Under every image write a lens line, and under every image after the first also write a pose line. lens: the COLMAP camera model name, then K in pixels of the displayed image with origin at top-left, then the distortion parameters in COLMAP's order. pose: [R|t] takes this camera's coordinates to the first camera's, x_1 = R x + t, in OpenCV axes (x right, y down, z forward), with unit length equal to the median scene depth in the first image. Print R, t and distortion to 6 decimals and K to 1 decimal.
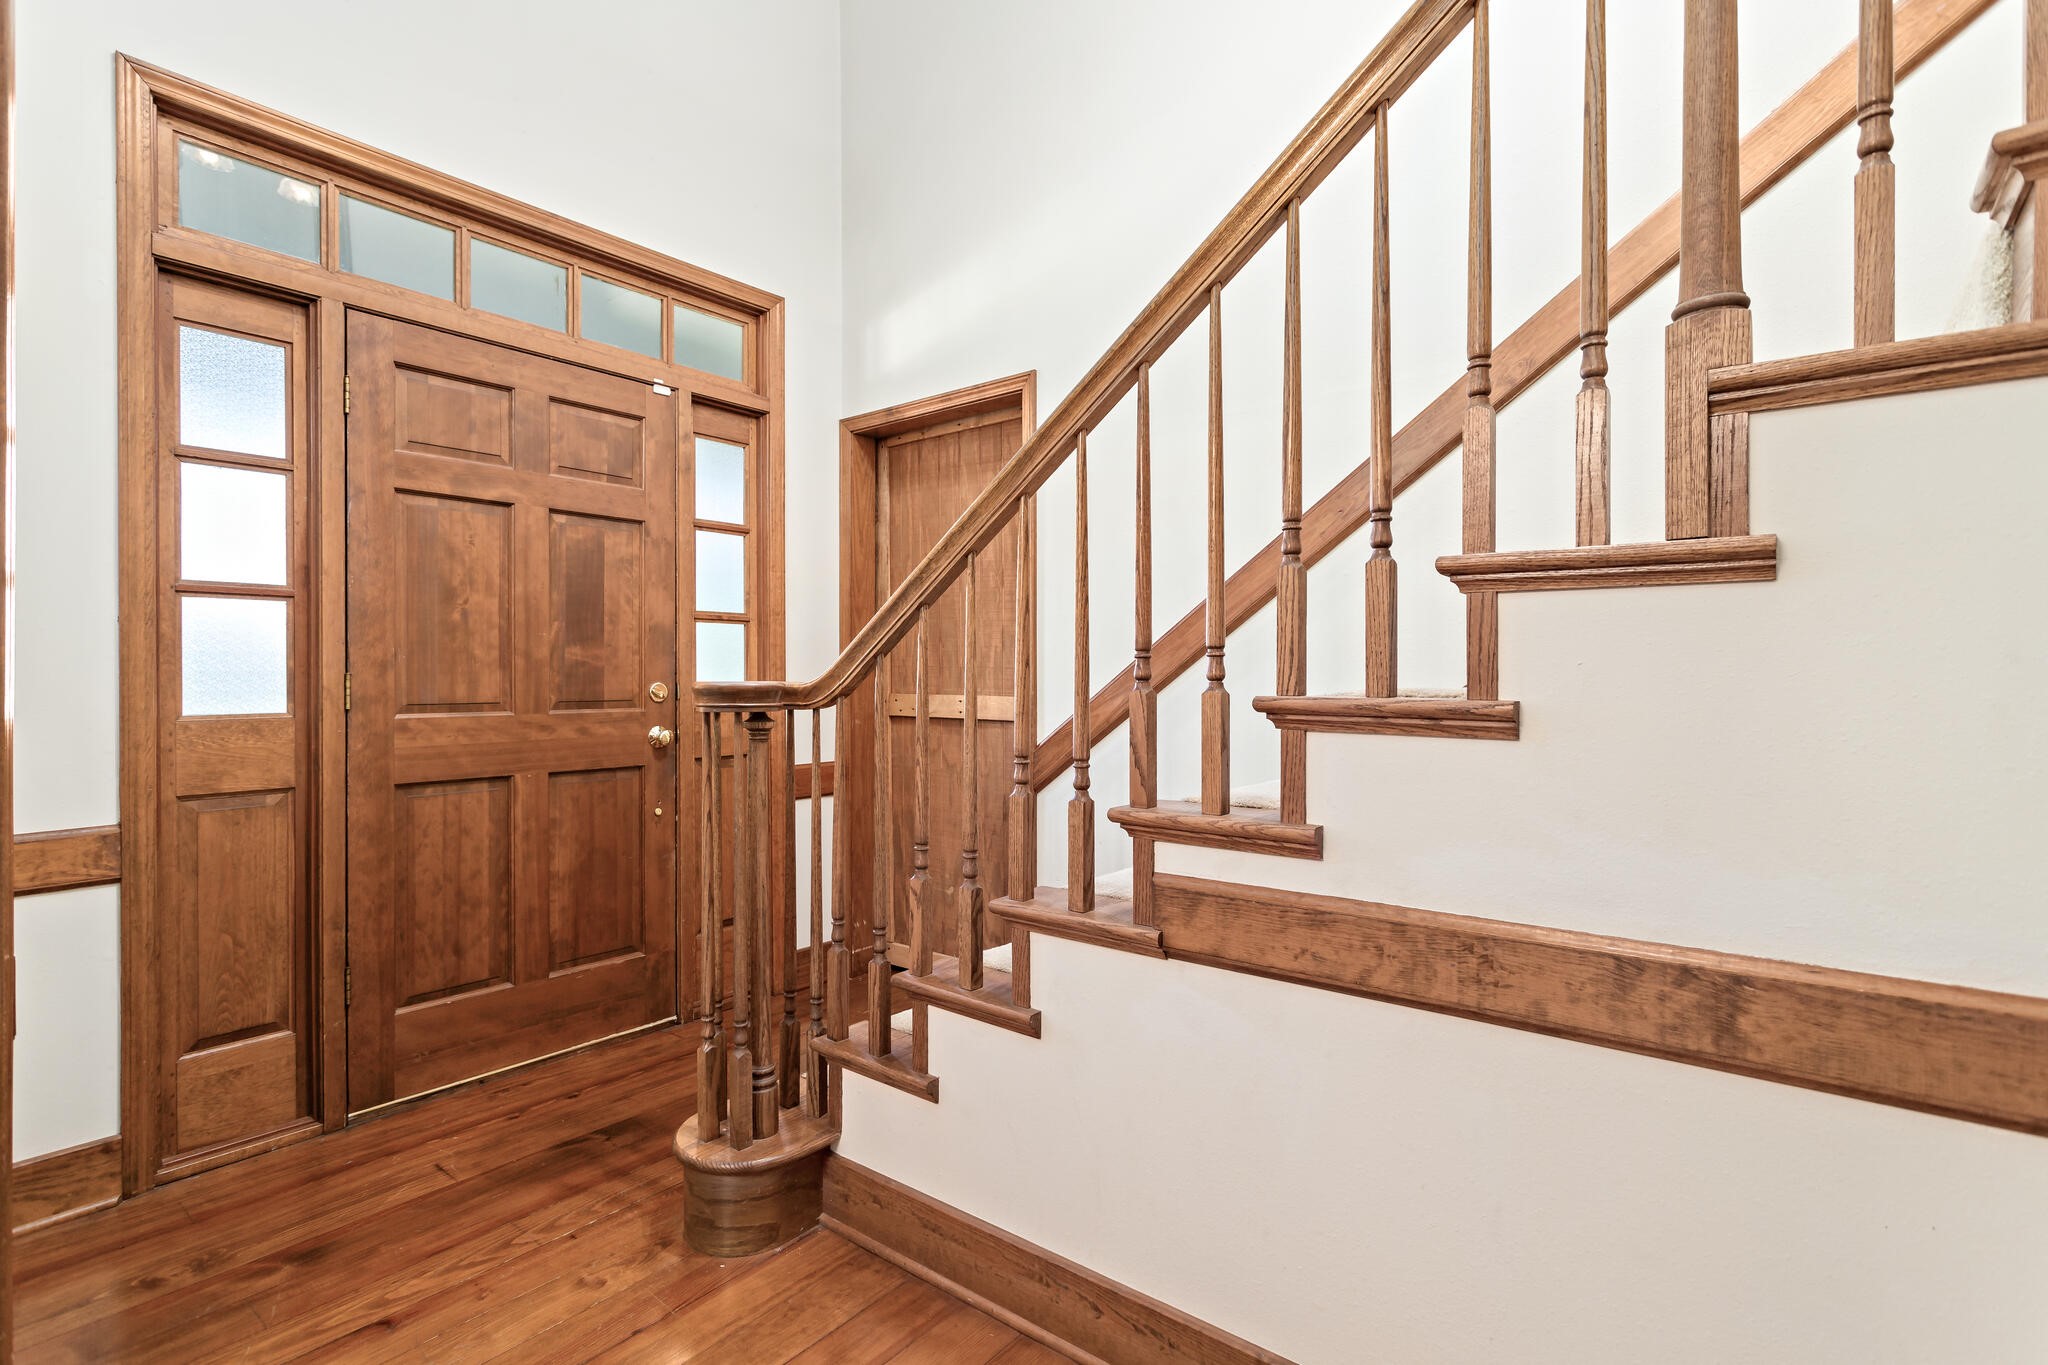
lens RADIAL K [[966.6, 0, 1027.0], [0, 966.6, 683.2], [0, 0, 1]] dist [0.001149, 0.000148]
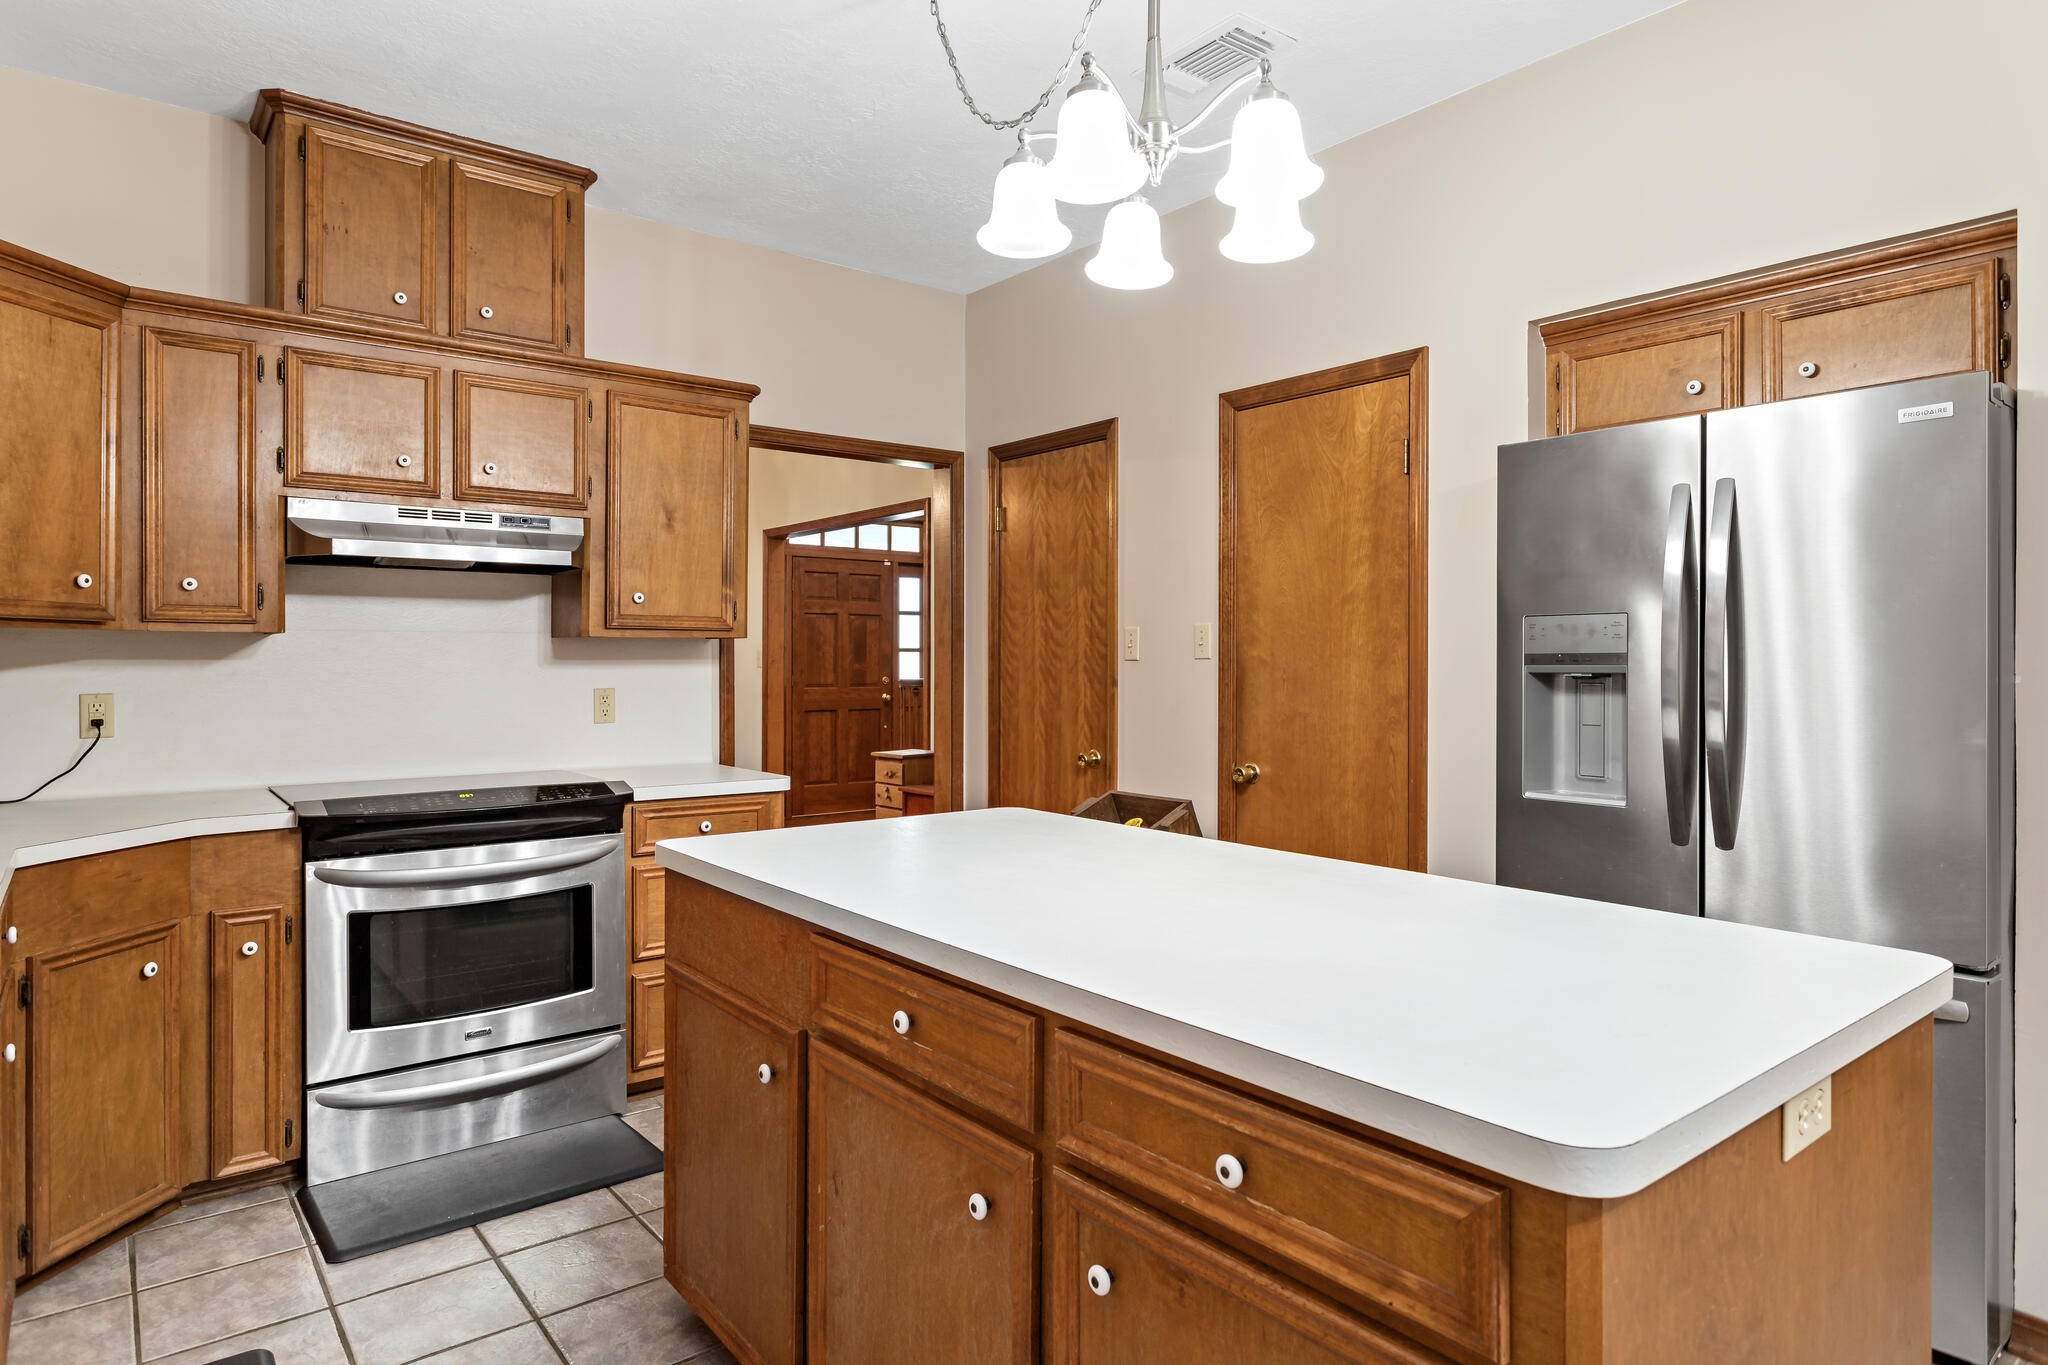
lens RADIAL K [[1192.5, 0, 1033.2], [0, 1192.5, 661.9], [0, 0, 1]] dist [0.004113, 0.000383]
pose [[0.975232, 0.005354, -0.221120, 0.755741], [-0.004868, 0.999984, 0.002745, -0.054790], [0.221131, -0.001600, 0.975243, -2.157805]]
